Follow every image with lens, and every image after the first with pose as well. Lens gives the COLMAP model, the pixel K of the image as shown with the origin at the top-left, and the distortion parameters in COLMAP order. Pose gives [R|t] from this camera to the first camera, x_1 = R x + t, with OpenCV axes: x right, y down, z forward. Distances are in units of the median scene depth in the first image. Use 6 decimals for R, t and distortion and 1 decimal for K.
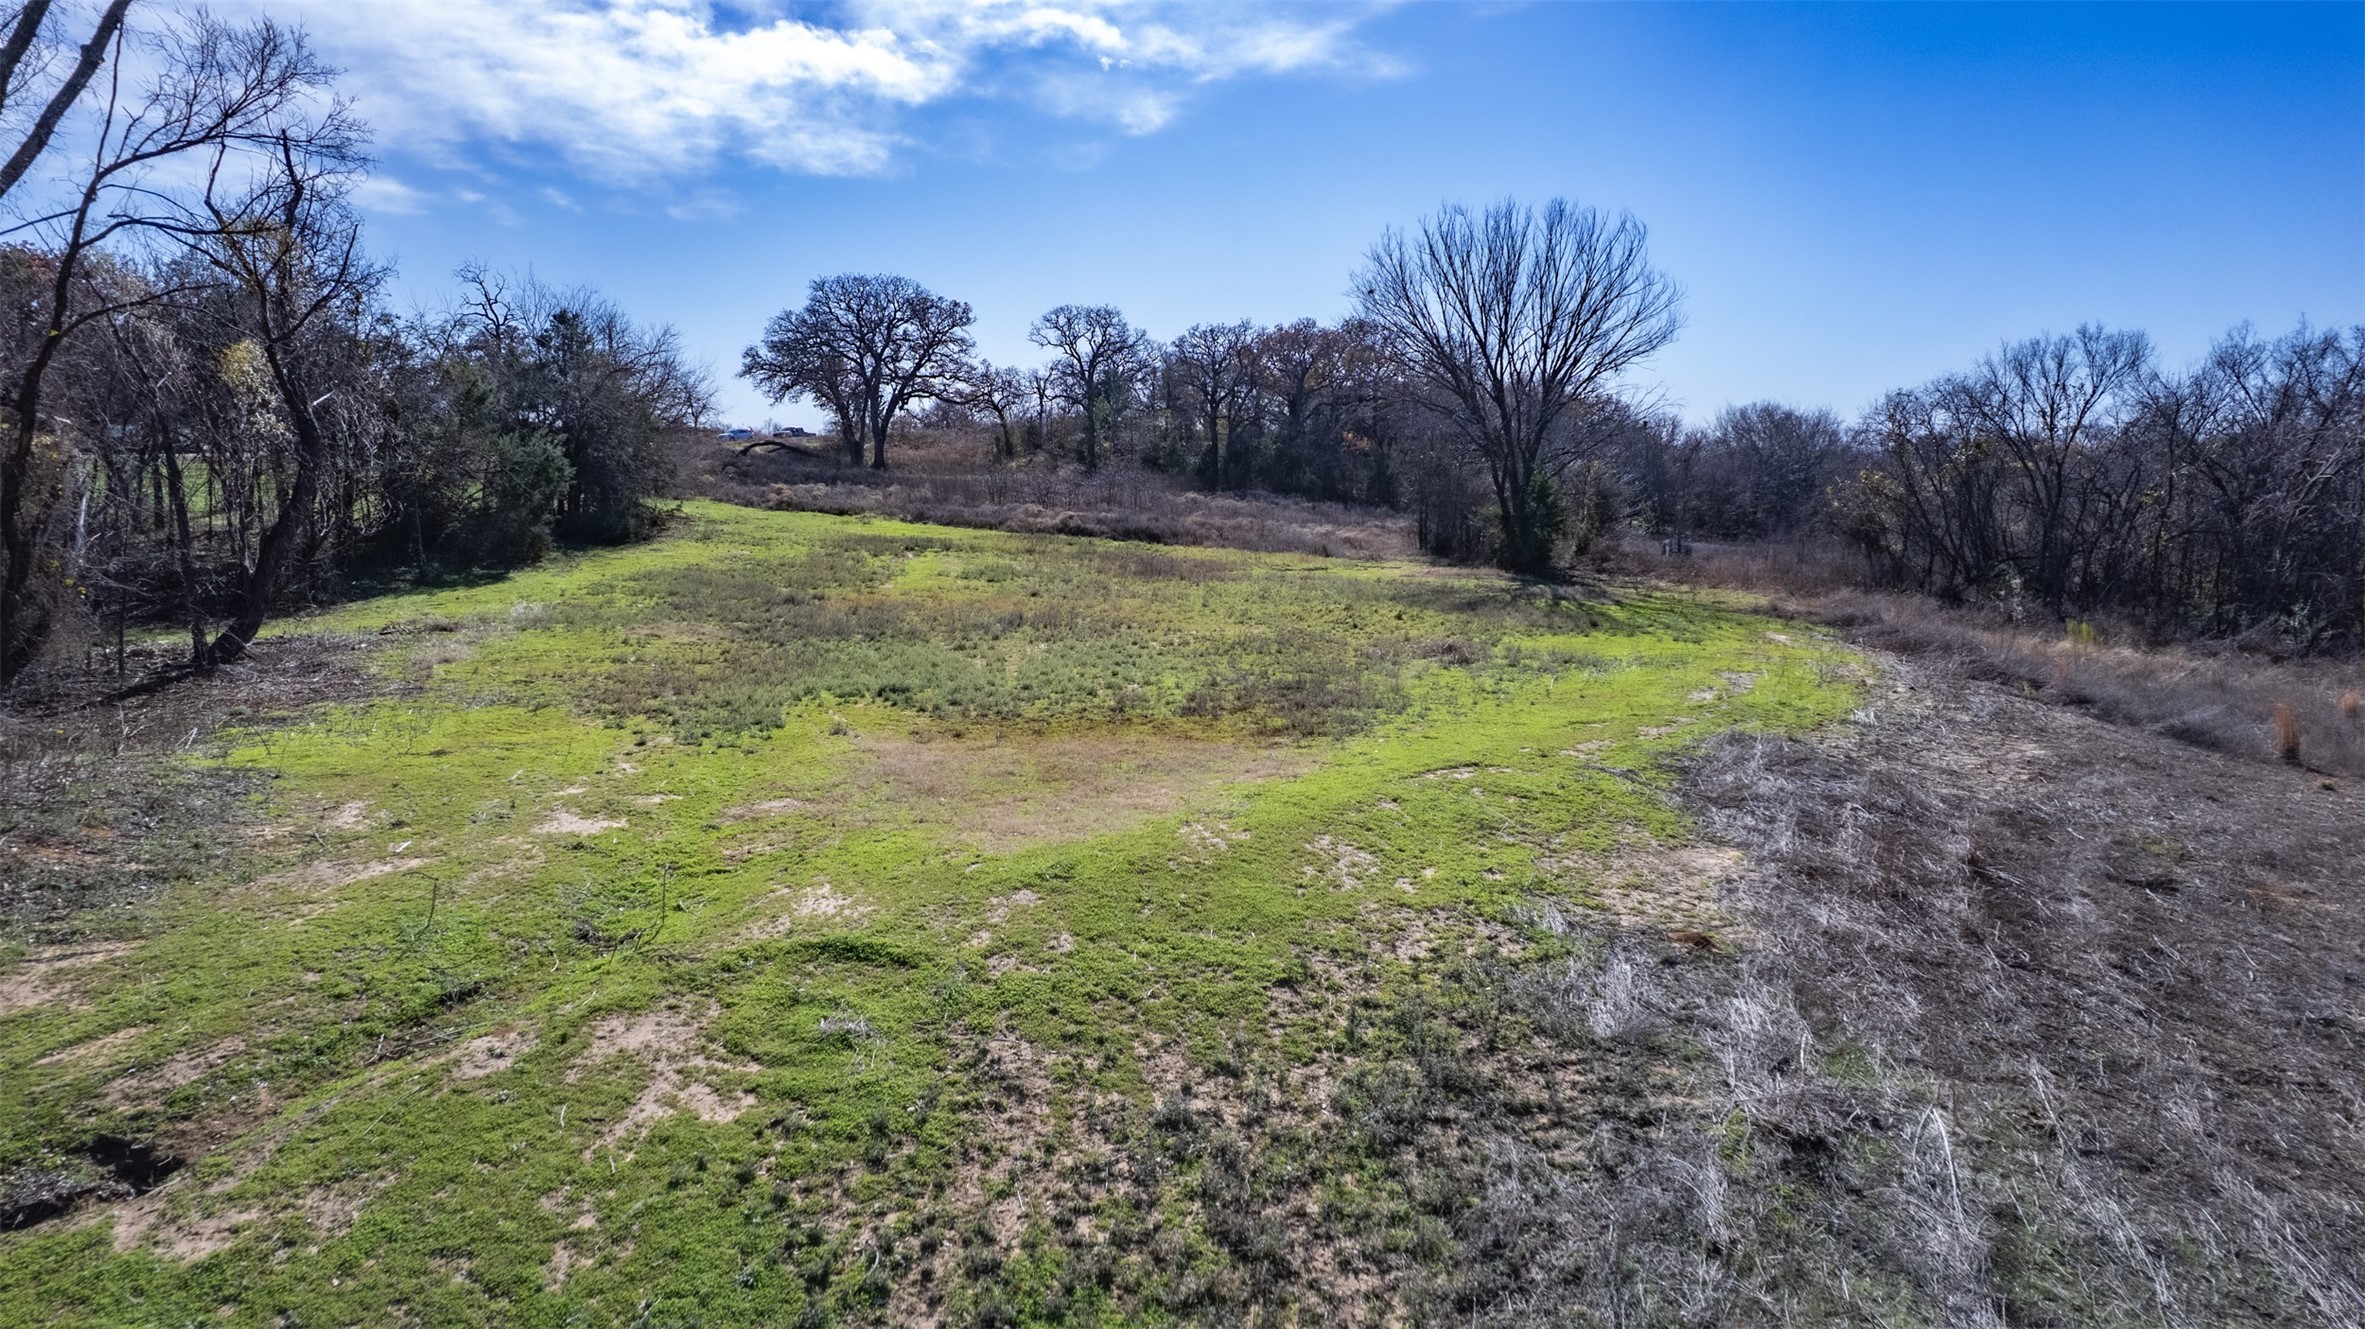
lens RADIAL K [[1441.6, 0, 1185.7], [0, 1441.6, 628.7], [0, 0, 1]] dist [-0.106078, 0.063483]
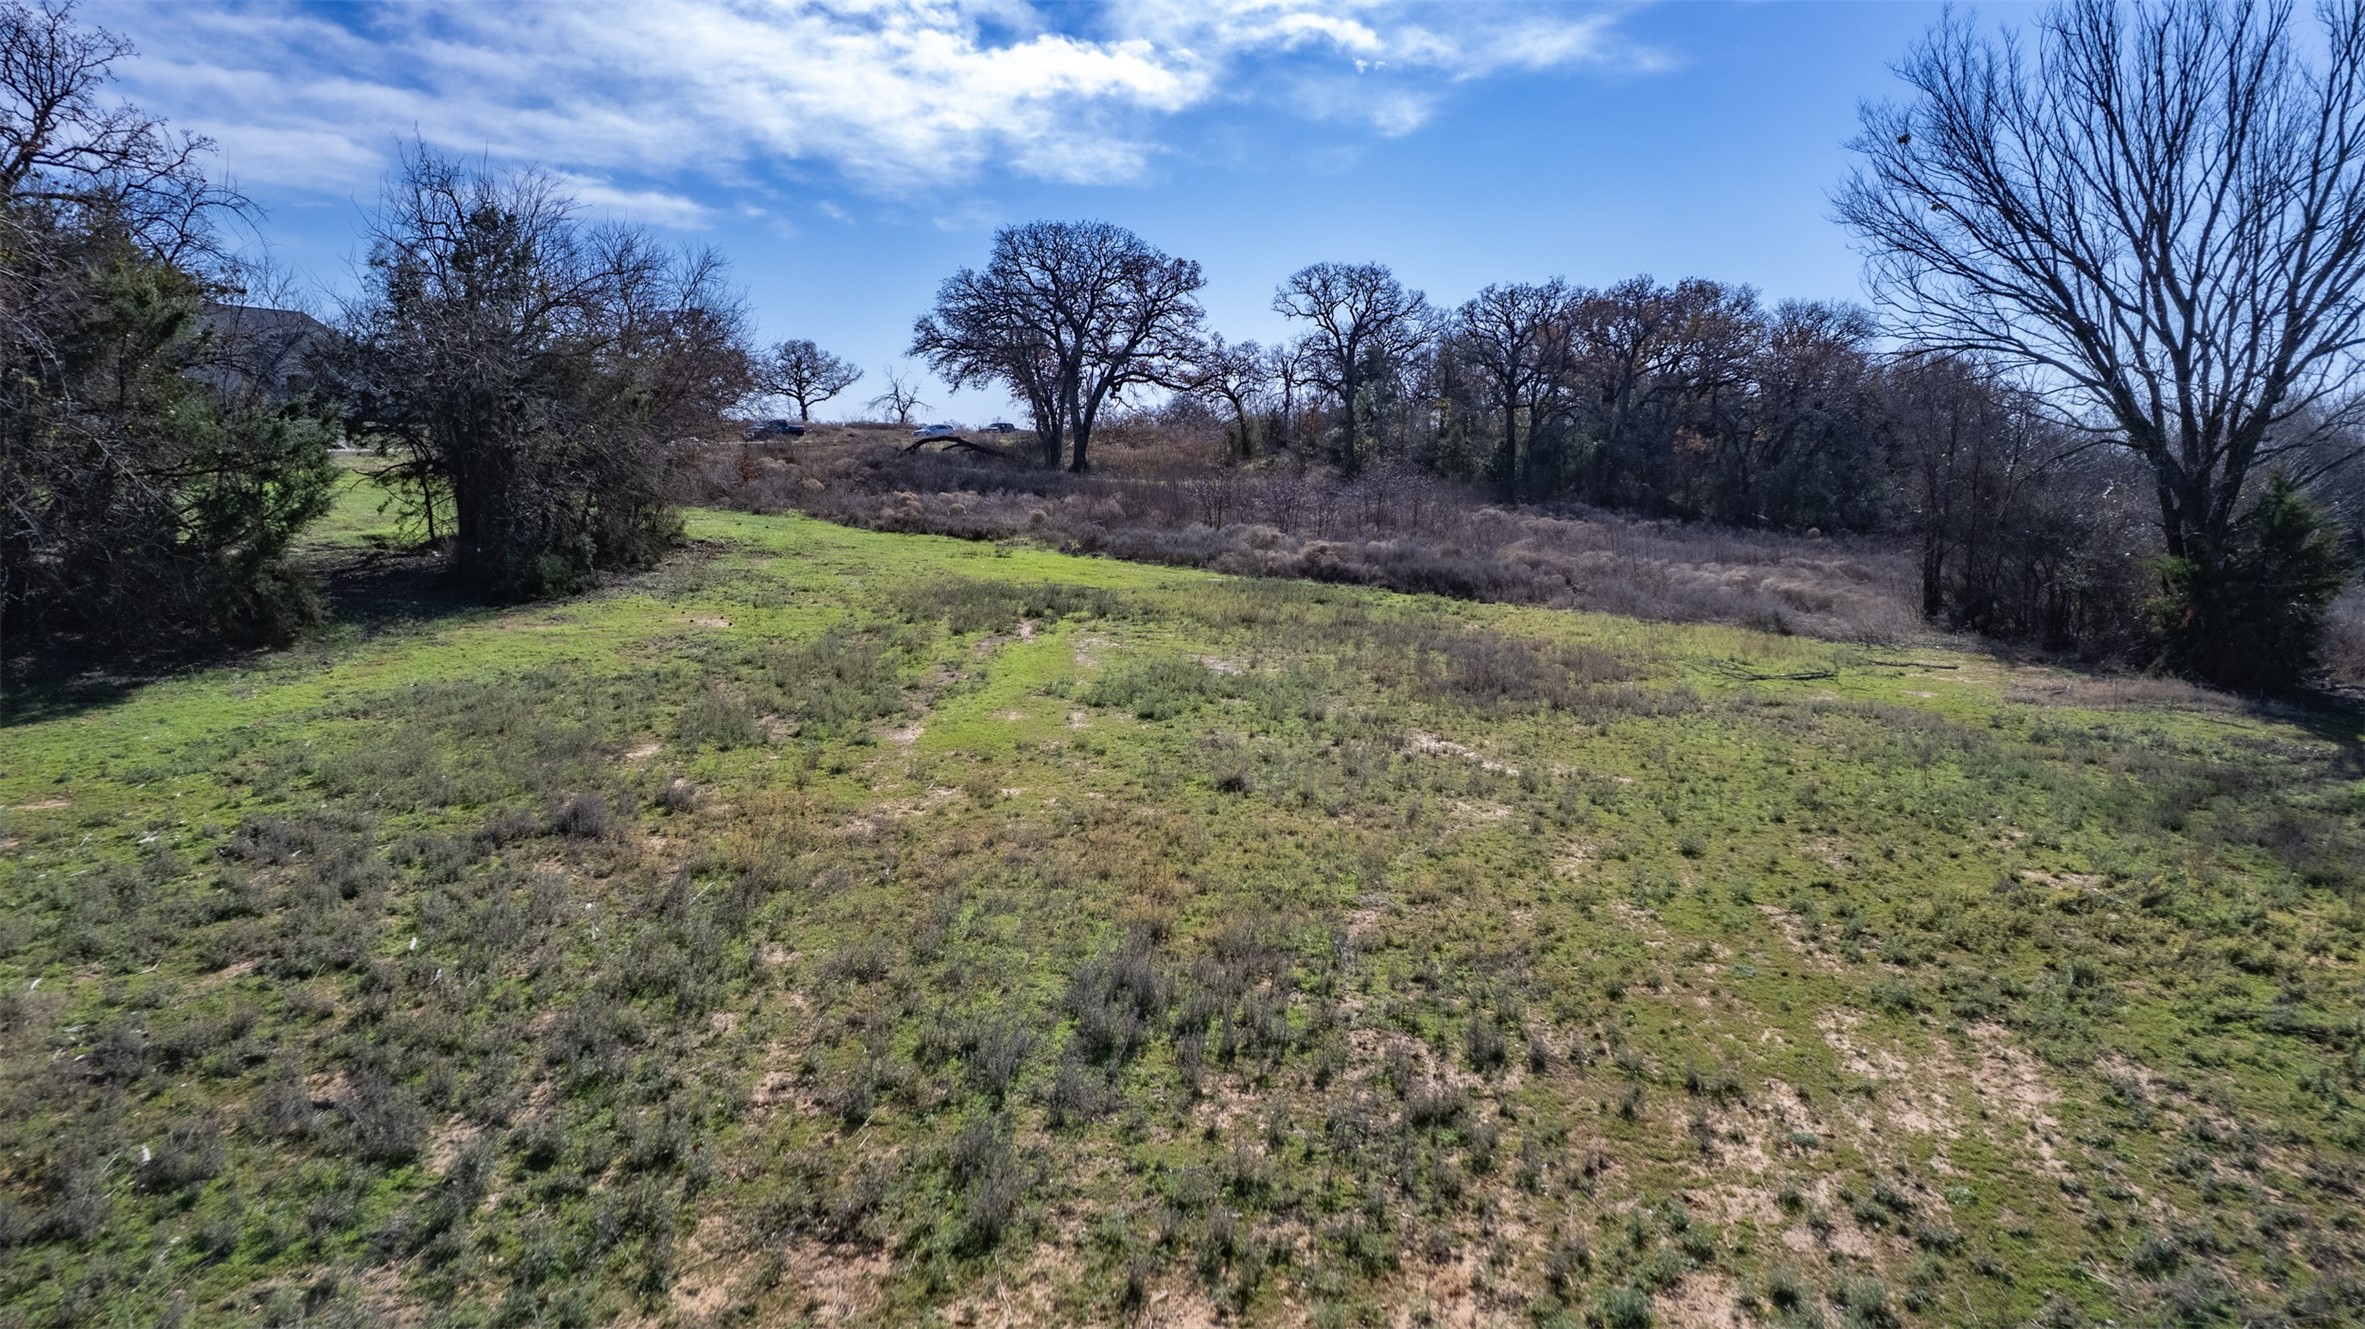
lens RADIAL K [[1441.6, 0, 1185.7], [0, 1441.6, 628.7], [0, 0, 1]] dist [-0.106078, 0.063483]
pose [[0.985285, 0.022302, -0.169457, -0.020204], [-0.022746, 0.999741, -0.000680, -0.025411], [0.169398, 0.004525, 0.985537, 0.227888]]
